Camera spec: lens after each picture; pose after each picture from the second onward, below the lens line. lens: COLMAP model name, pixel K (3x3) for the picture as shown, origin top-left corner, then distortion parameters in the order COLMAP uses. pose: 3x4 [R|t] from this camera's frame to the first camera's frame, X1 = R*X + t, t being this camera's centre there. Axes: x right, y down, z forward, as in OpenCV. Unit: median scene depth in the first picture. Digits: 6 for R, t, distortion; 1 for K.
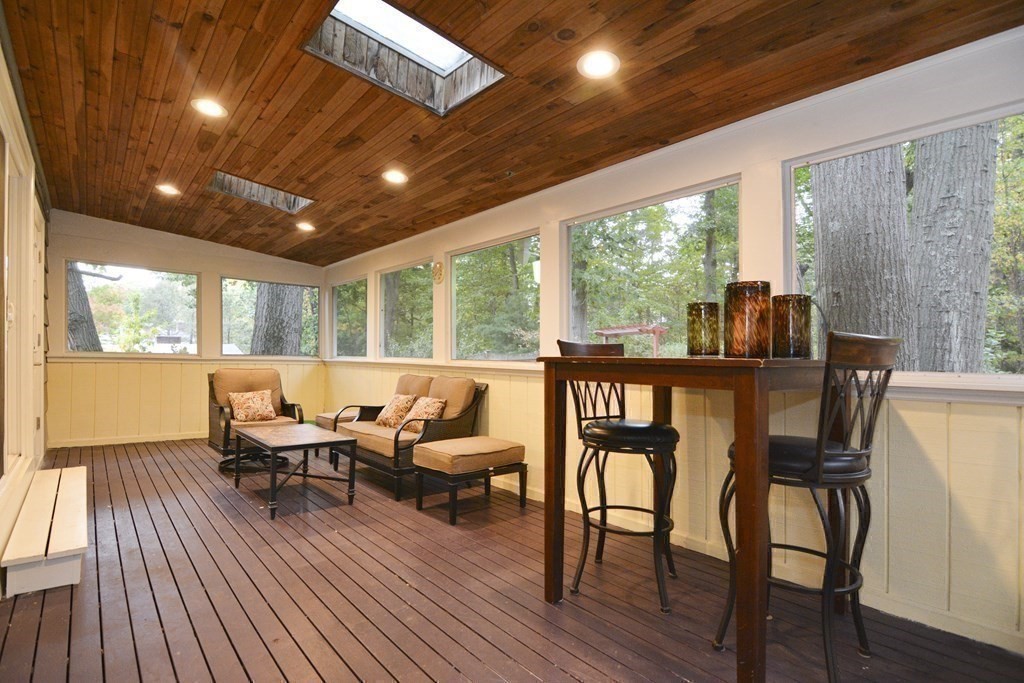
lens RADIAL K [[506.3, 0, 507.5], [0, 506.3, 345.9], [0, 0, 1]] dist [-0.002612, -0.008932]
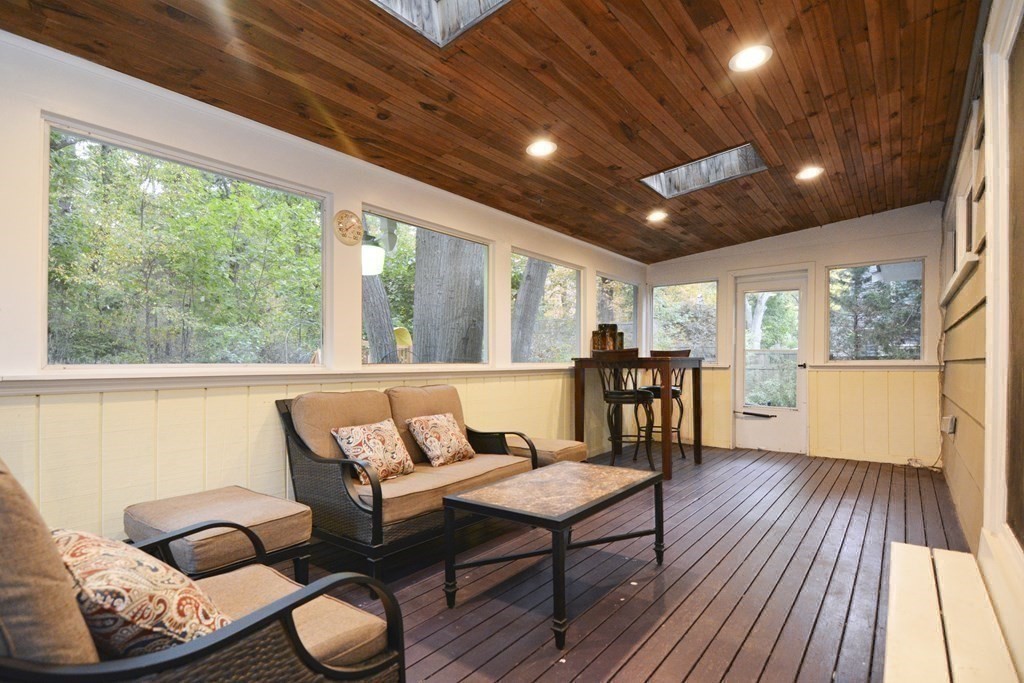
lens RADIAL K [[506.3, 0, 507.5], [0, 506.3, 349.9], [0, 0, 1]] dist [-0.002612, -0.008932]
pose [[-0.209954, 0.010829, 0.977651, -1.214458], [-0.015825, 0.999770, -0.014472, 0.018278], [-0.977583, -0.018510, -0.209734, 1.442271]]
